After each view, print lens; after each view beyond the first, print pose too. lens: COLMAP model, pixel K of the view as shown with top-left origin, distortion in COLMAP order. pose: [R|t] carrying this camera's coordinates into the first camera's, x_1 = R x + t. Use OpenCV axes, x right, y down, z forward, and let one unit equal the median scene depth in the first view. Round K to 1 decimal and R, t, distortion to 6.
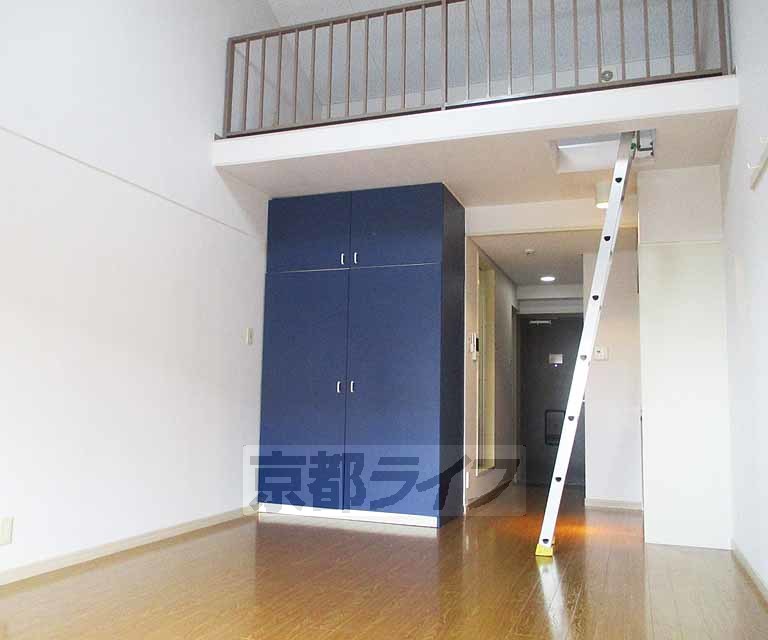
lens RADIAL K [[723.0, 0, 387.3], [0, 723.0, 313.1], [0, 0, 1]] dist [-0.051170, 0.000000]
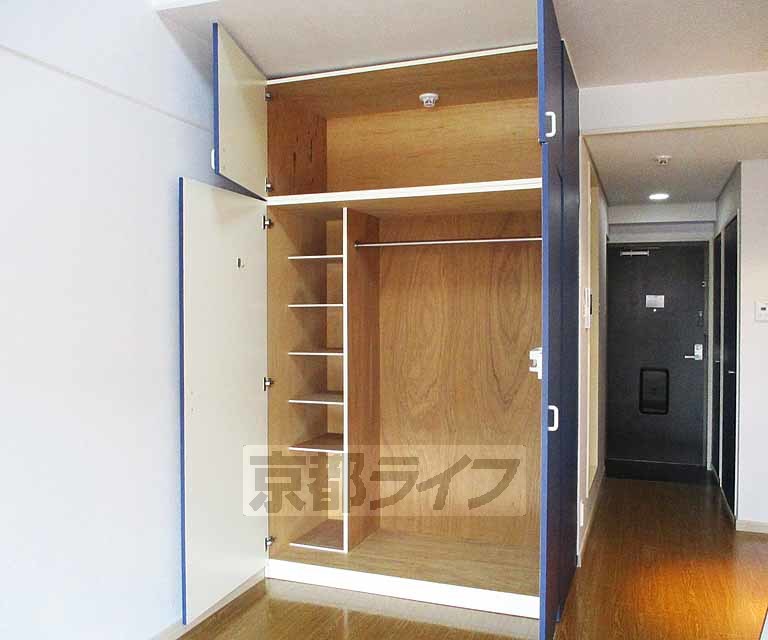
lens RADIAL K [[723.0, 0, 387.6], [0, 723.0, 315.0], [0, 0, 1]] dist [-0.051170, 0.000000]
pose [[0.999598, -0.020450, -0.019663, -0.040864], [0.022712, 0.992181, 0.122727, -0.026939], [0.016999, -0.123124, 0.992246, 0.302267]]
